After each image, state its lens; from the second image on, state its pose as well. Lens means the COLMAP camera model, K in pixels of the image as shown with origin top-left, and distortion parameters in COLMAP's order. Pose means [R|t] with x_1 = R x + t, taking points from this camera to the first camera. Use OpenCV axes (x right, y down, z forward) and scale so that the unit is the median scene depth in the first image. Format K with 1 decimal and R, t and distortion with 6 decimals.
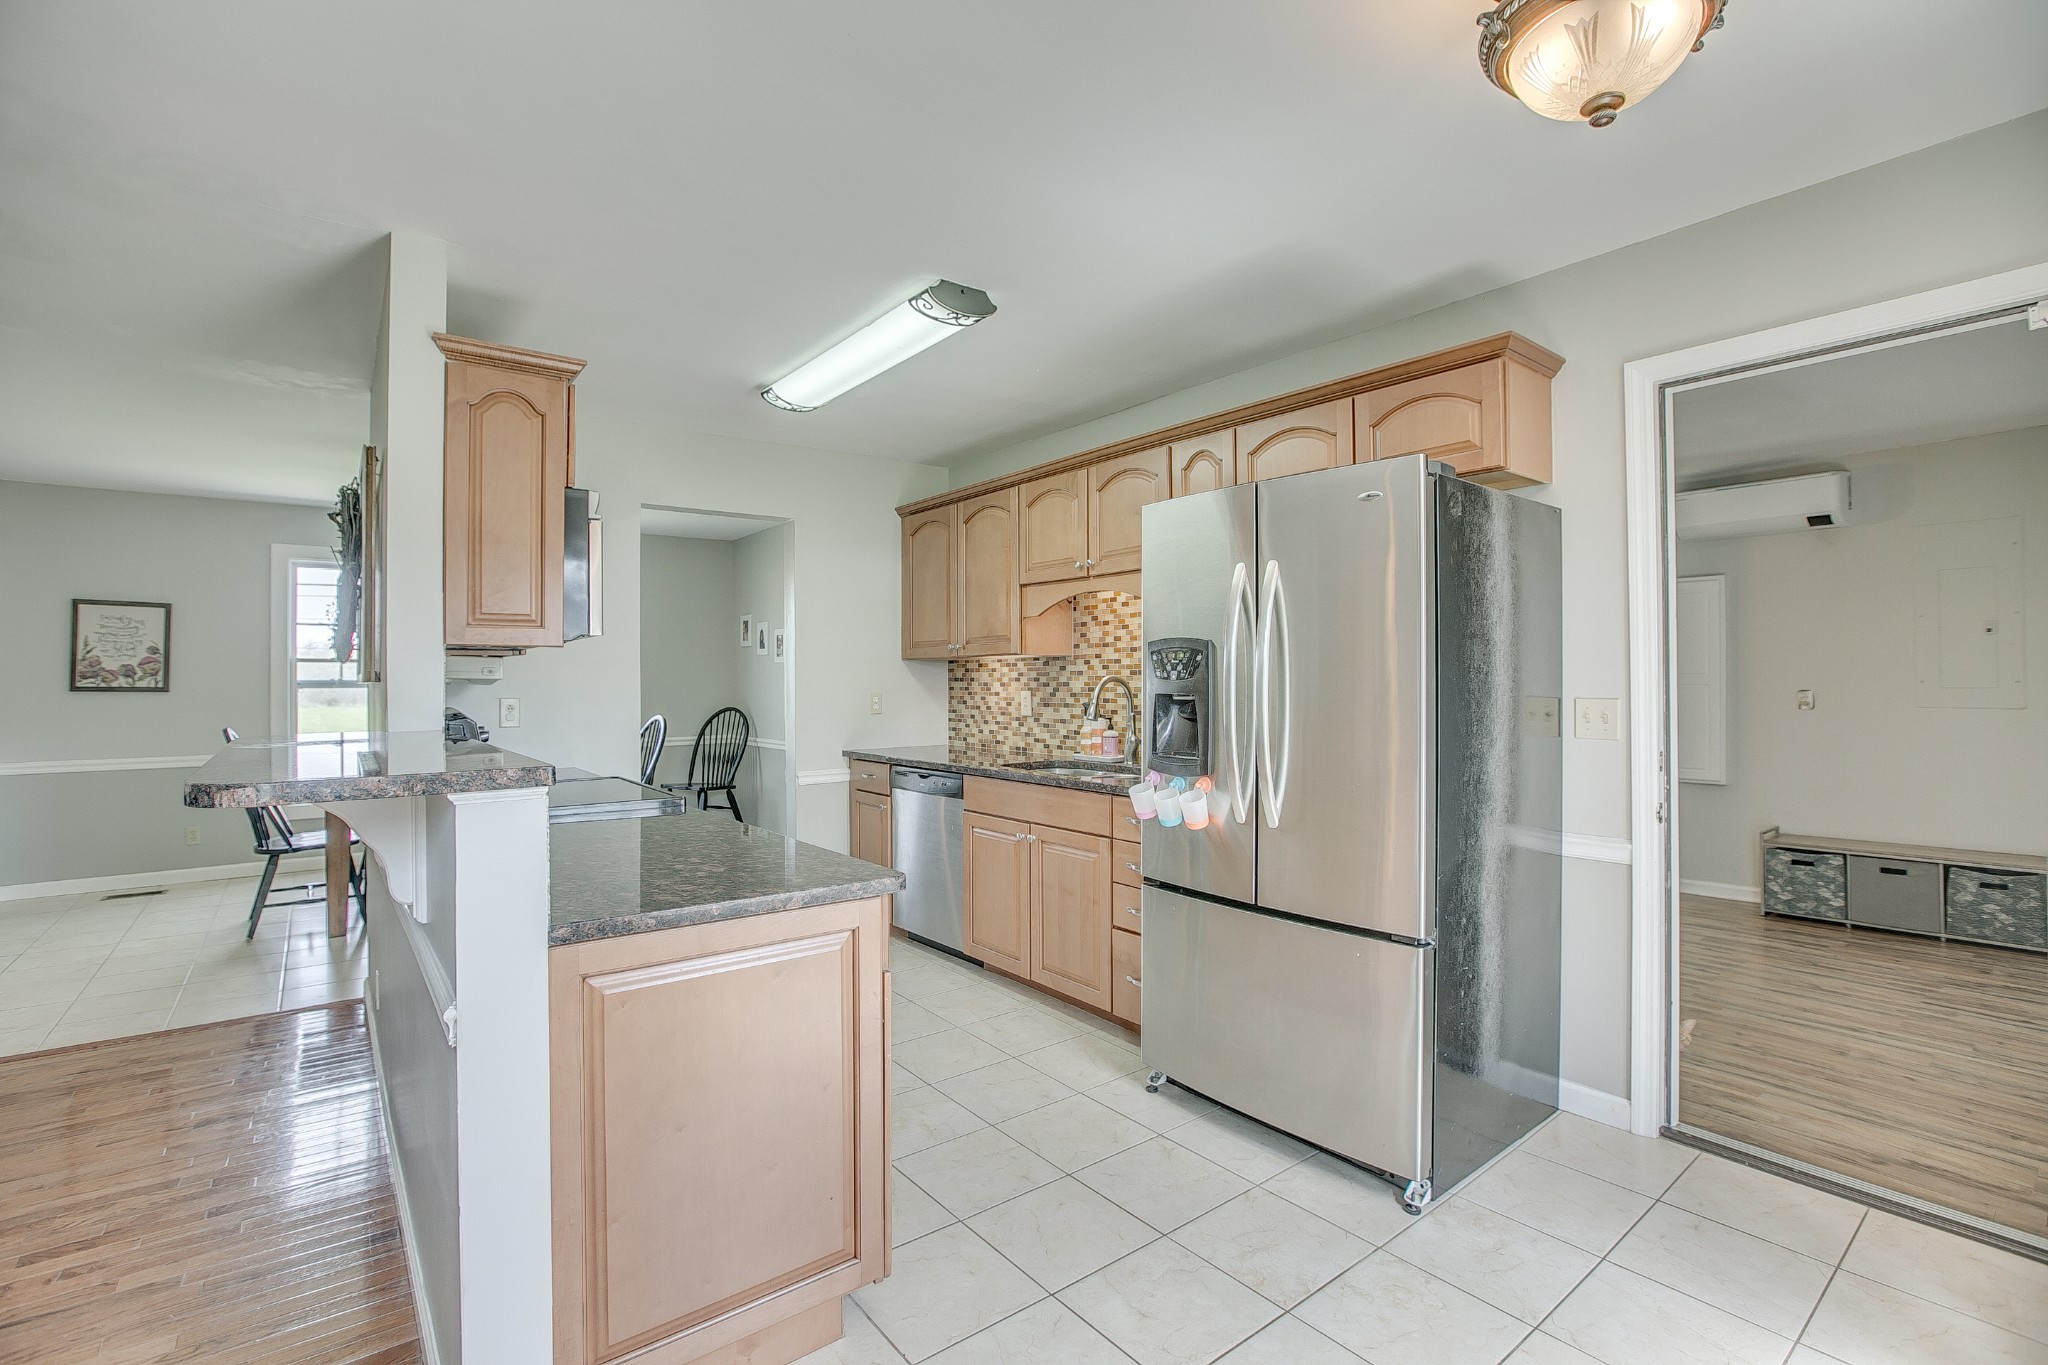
lens RADIAL K [[935.8, 0, 1018.4], [0, 935.8, 672.0], [0, 0, 1]] dist [-0.052042, 0.018399]
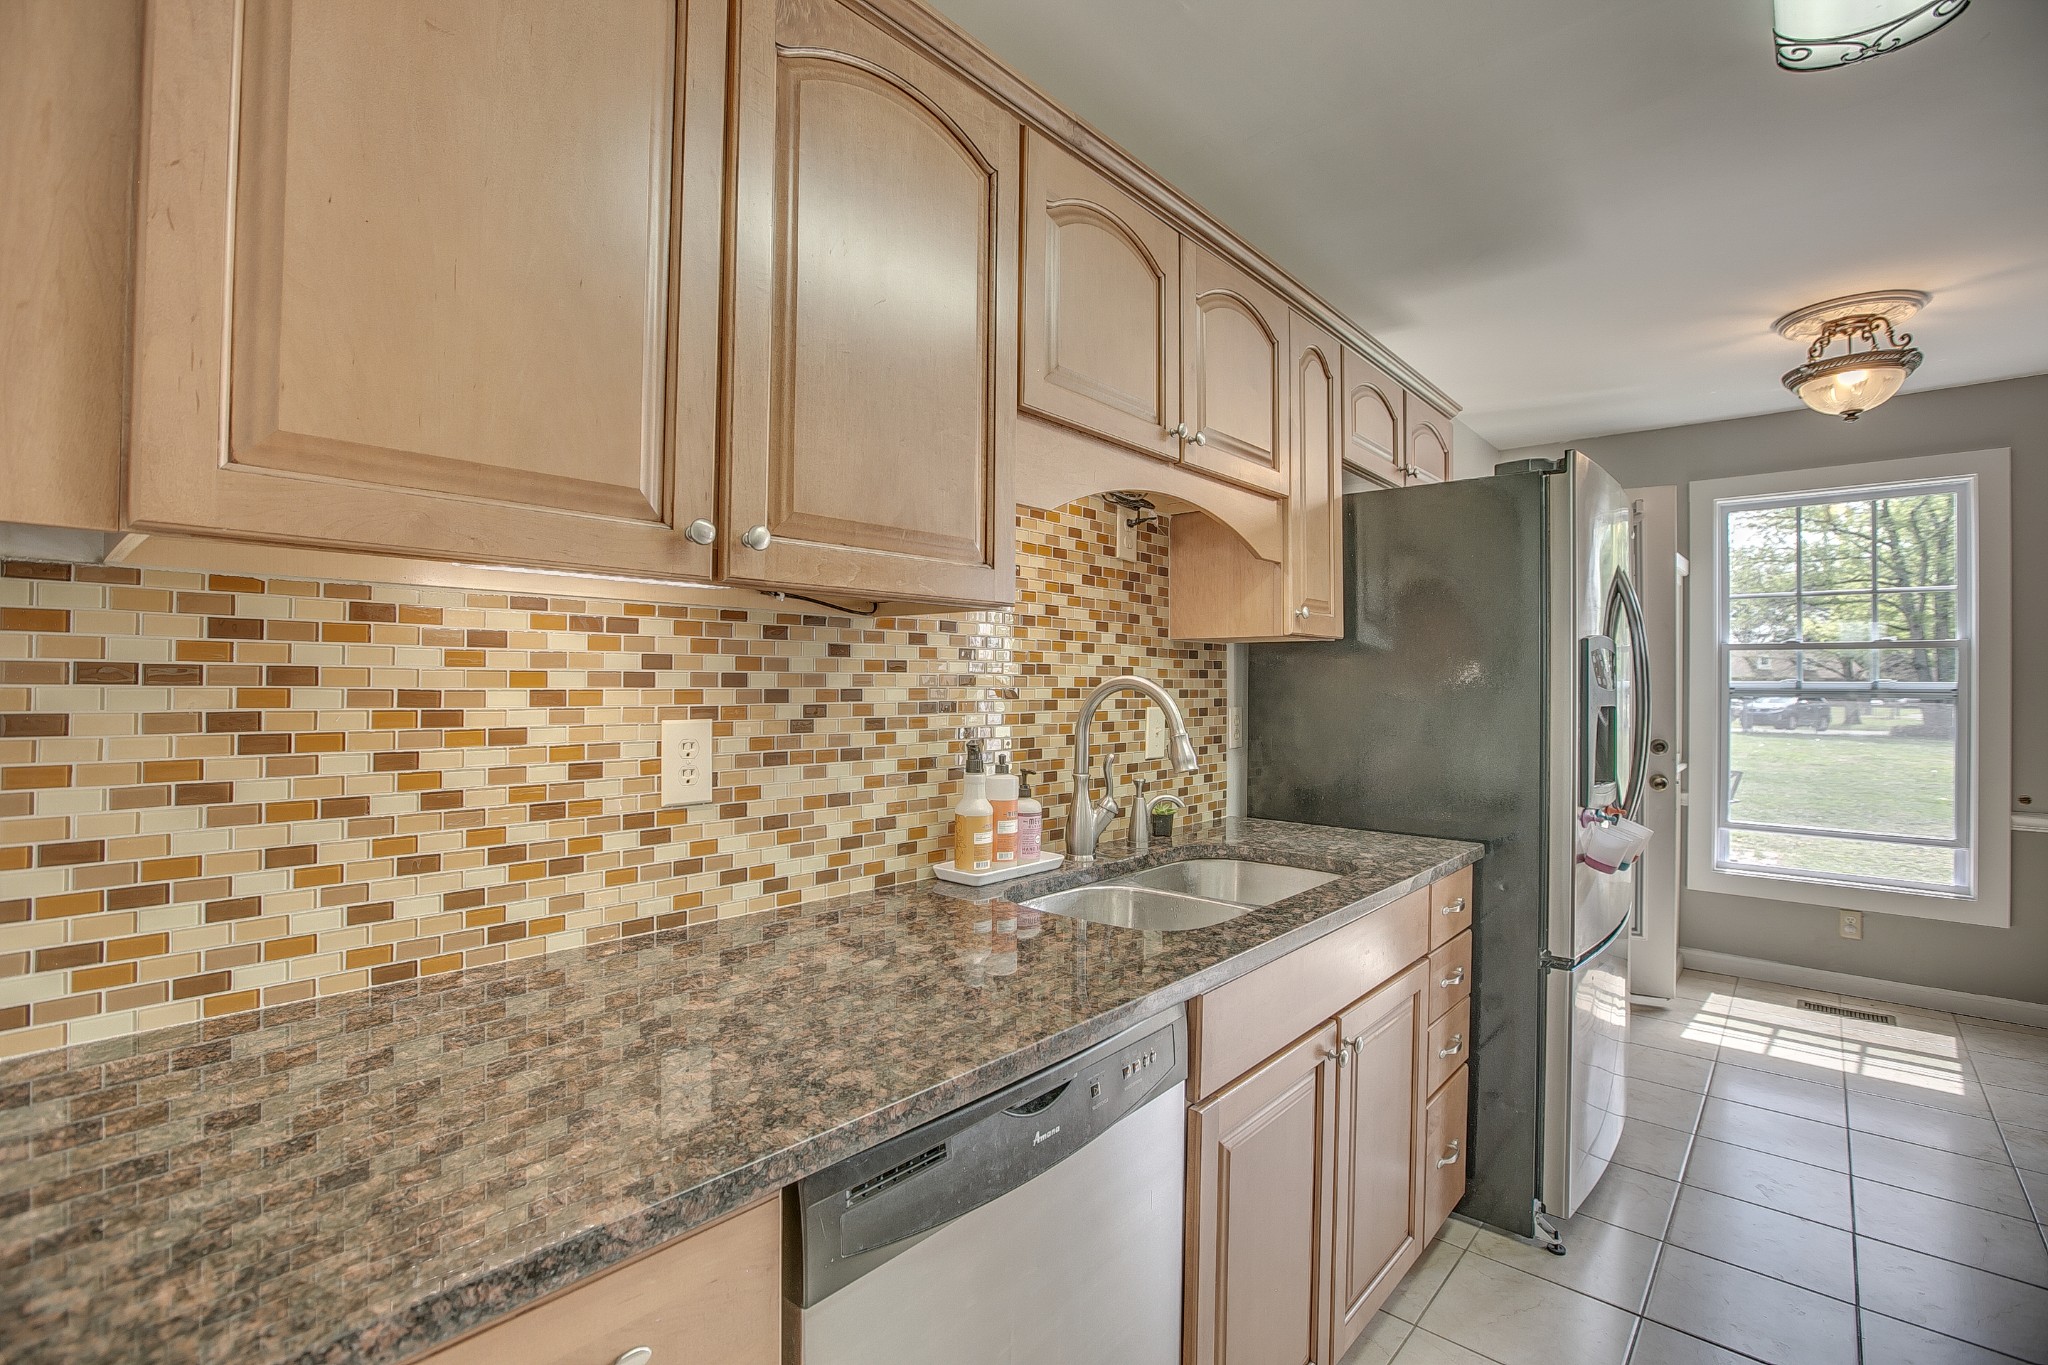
lens RADIAL K [[935.8, 0, 1018.4], [0, 935.8, 672.0], [0, 0, 1]] dist [-0.052042, 0.018399]
pose [[-0.195402, 0.014607, 0.980614, -0.315802], [-0.016599, 0.999697, -0.018199, 0.009694], [-0.980583, -0.019833, -0.195100, 1.013860]]
